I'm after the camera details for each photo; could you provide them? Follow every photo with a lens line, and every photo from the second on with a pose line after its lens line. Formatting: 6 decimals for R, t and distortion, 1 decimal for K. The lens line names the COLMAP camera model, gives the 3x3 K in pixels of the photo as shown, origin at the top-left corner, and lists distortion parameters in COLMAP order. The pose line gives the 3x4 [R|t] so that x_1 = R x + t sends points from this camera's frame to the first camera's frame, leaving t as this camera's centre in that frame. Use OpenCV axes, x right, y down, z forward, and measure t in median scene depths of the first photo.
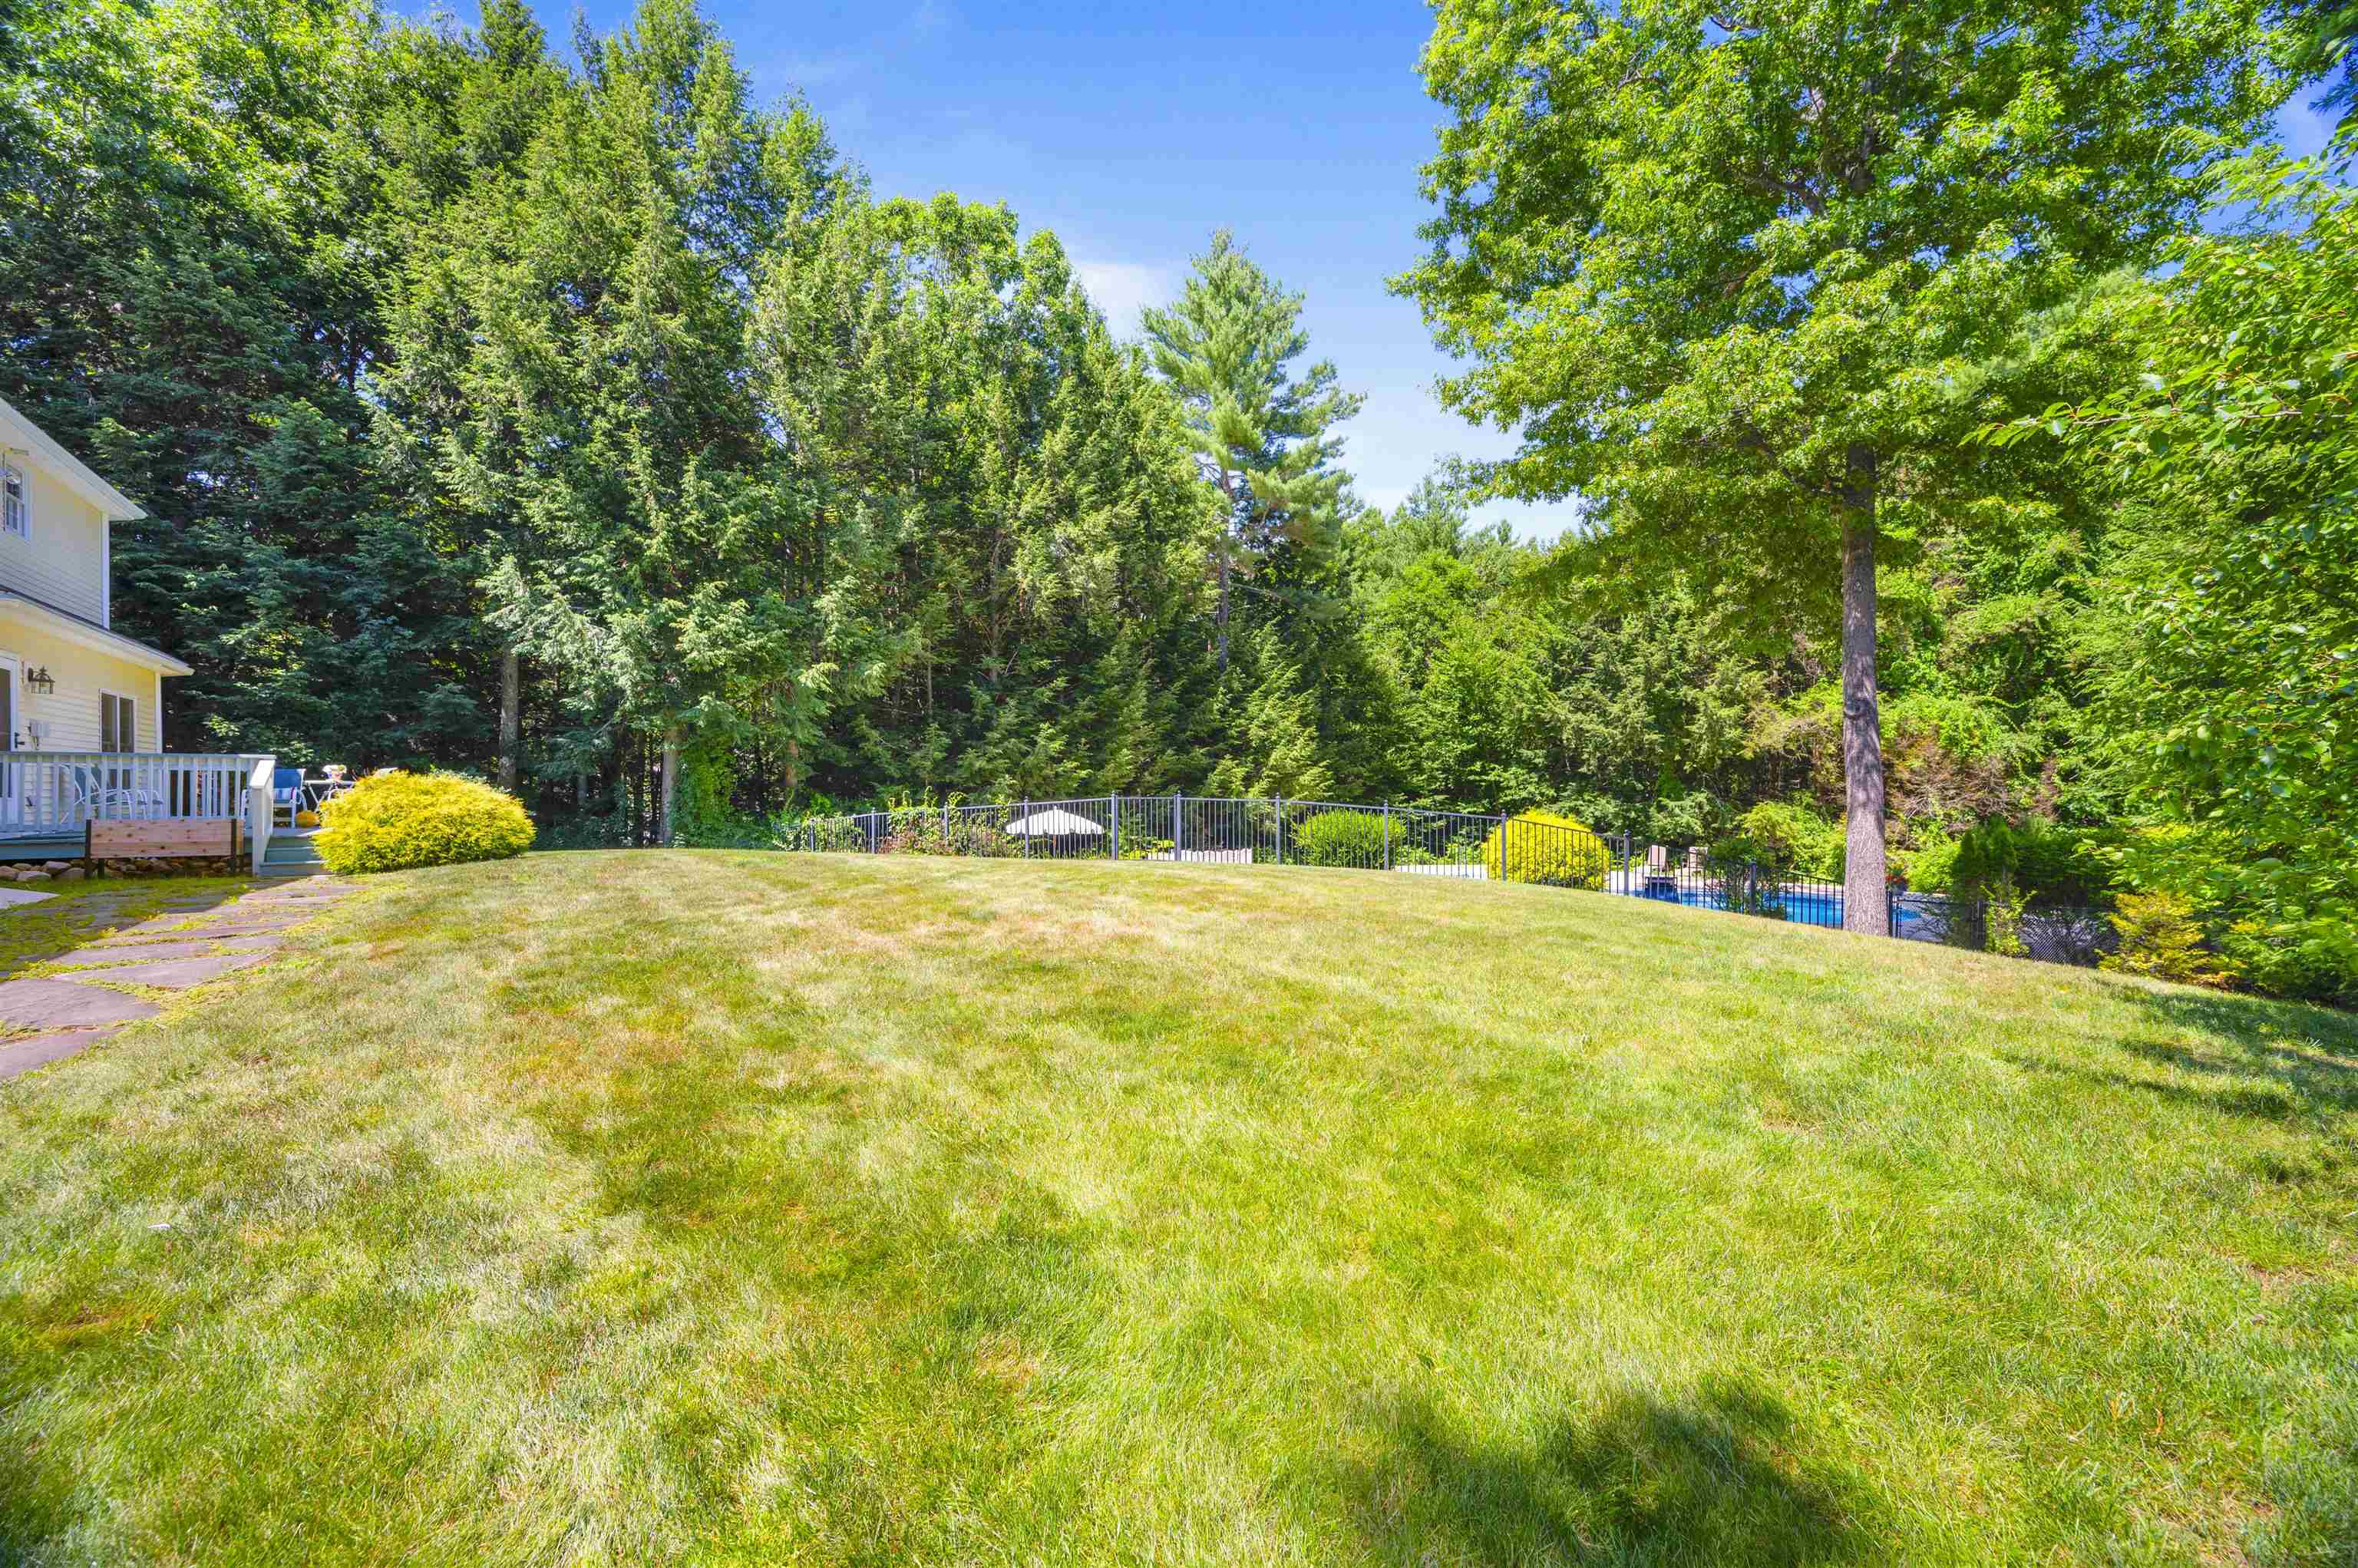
lens RADIAL K [[940.2, 0, 1185.1], [0, 940.2, 799.6], [0, 0, 1]] dist [-0.001763, -0.000082]
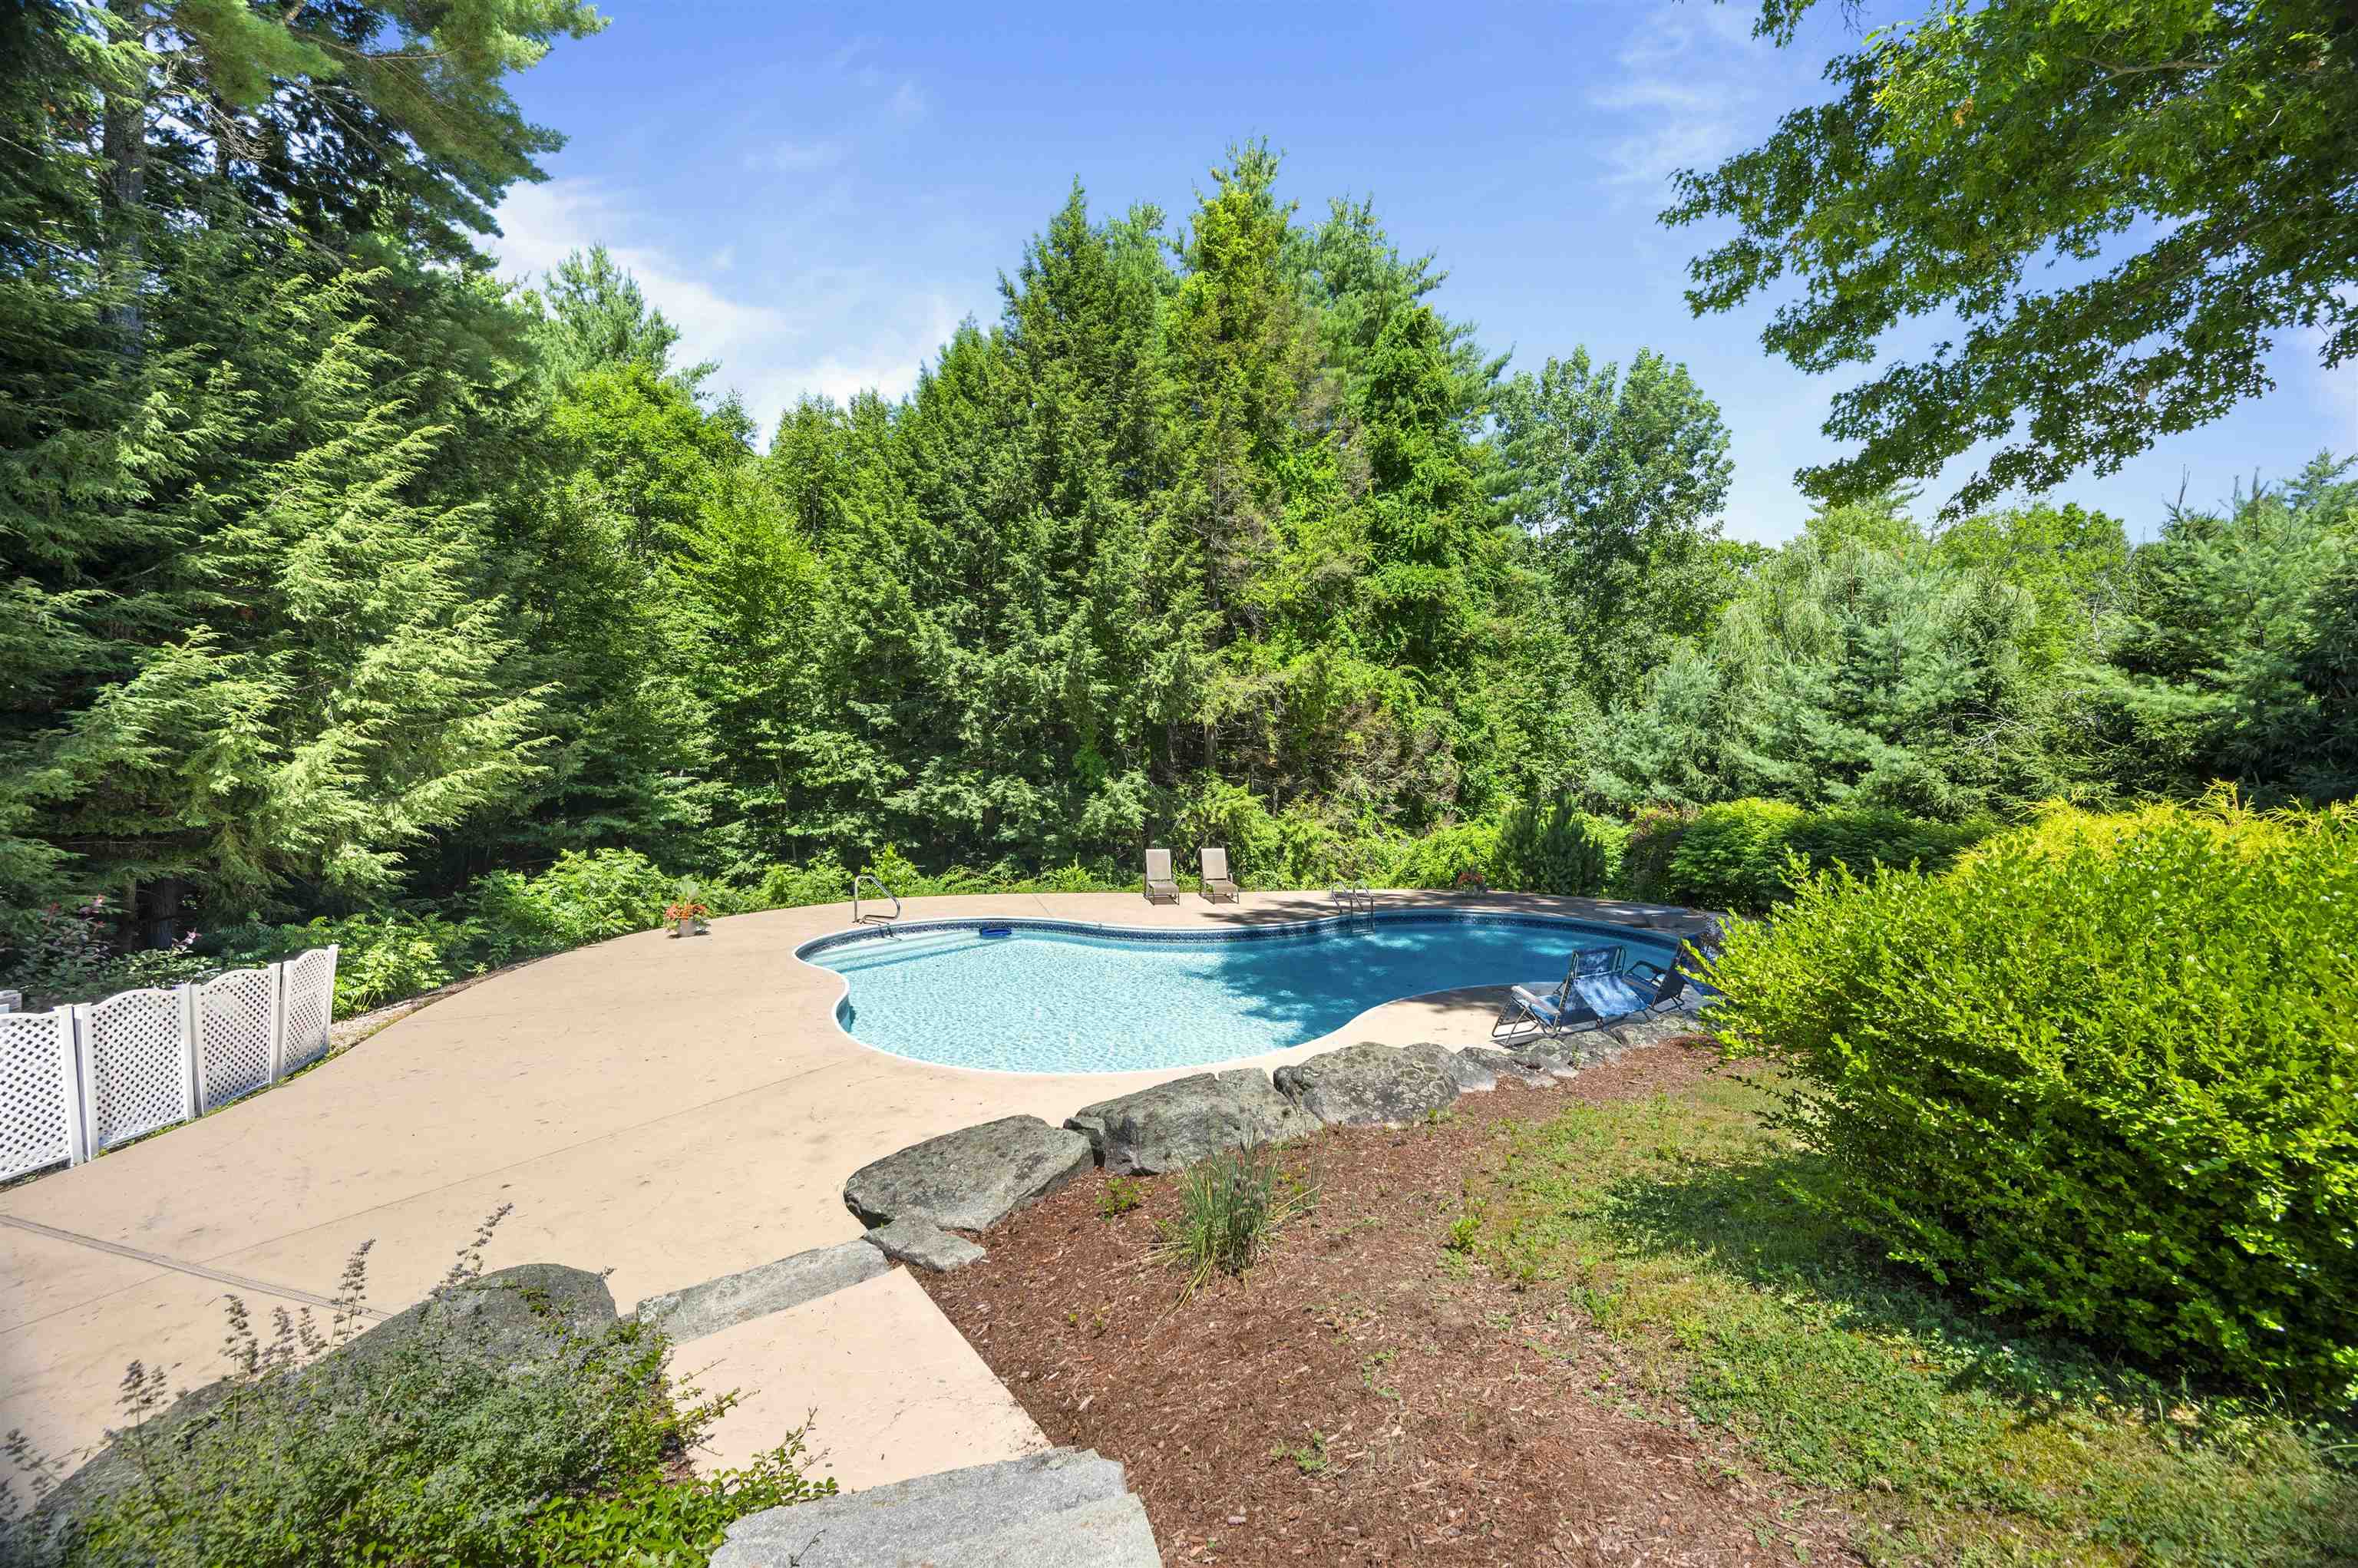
lens RADIAL K [[940.2, 0, 1189.5], [0, 940.2, 785.0], [0, 0, 1]] dist [-0.001763, -0.000082]
pose [[0.593296, -0.005336, 0.804967, -0.005801], [0.007539, 0.999971, 0.001071, 0.002199], [-0.804949, 0.005433, 0.593319, 0.554539]]
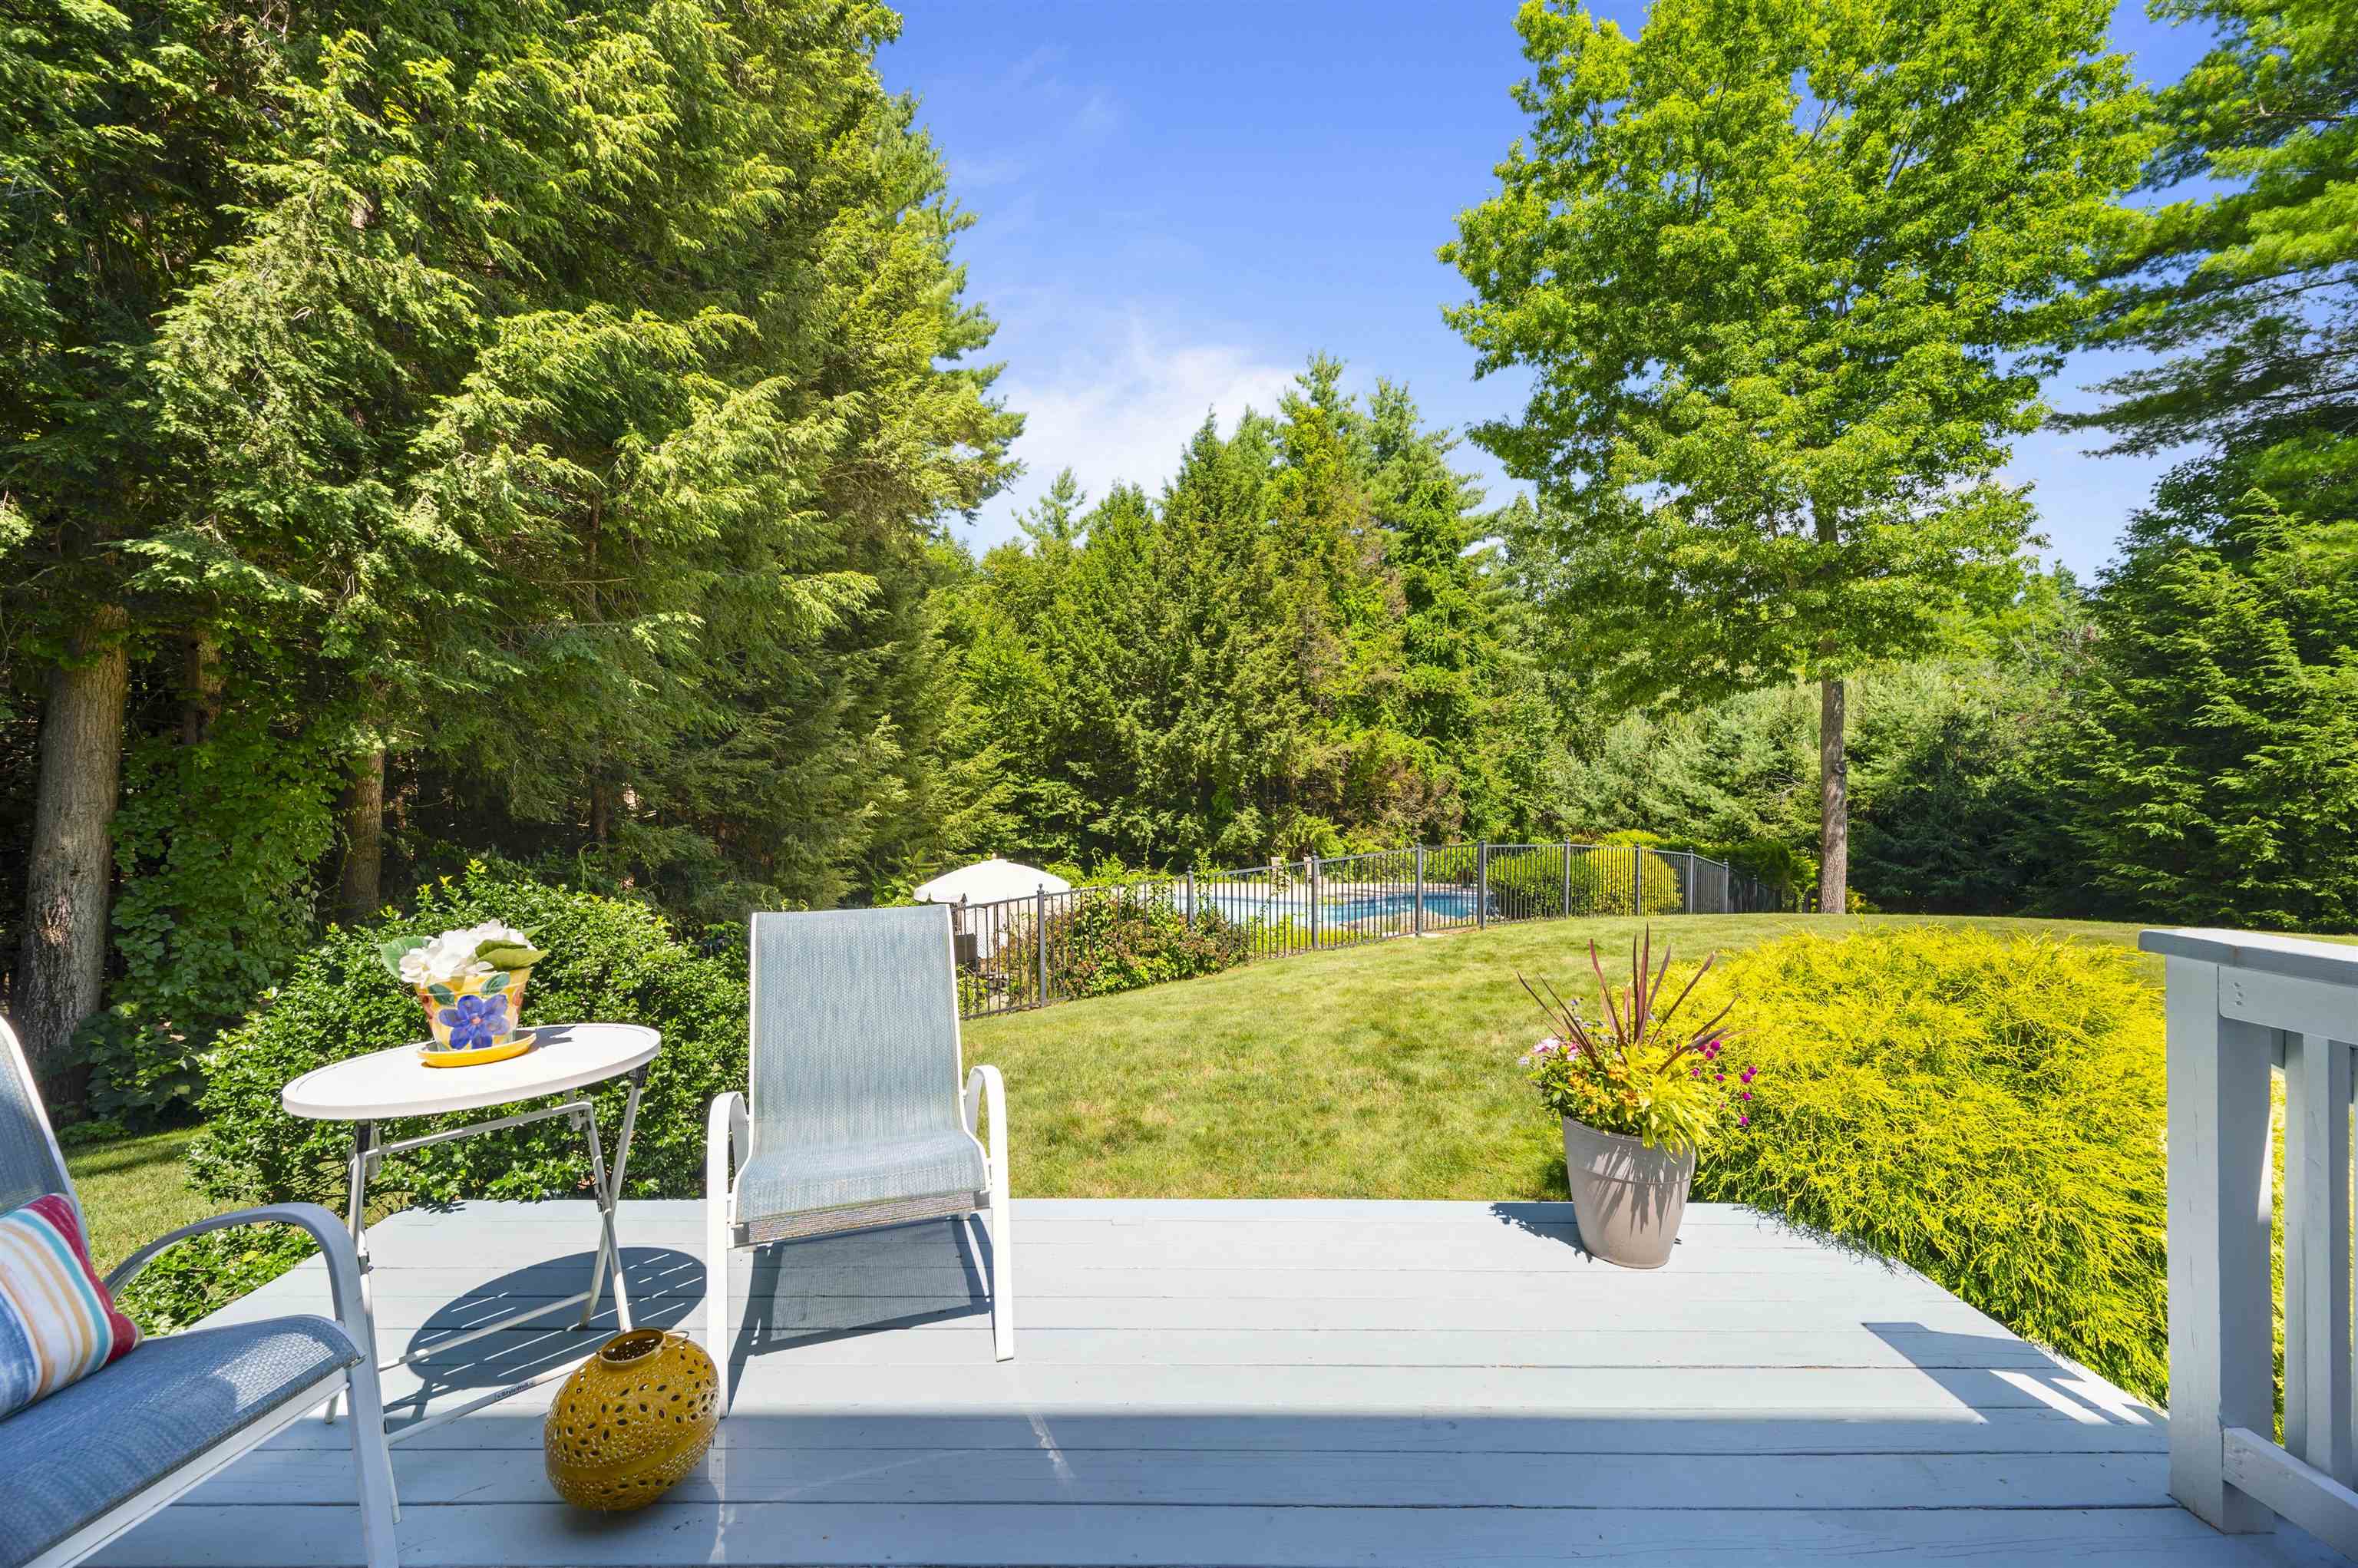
lens RADIAL K [[940.2, 0, 1184.4], [0, 940.2, 821.8], [0, 0, 1]] dist [-0.001763, -0.000082]
pose [[0.611135, -0.021146, 0.791244, -0.389614], [0.001787, 0.999677, 0.025336, -0.019946], [-0.791524, -0.014070, 0.610976, 0.394100]]
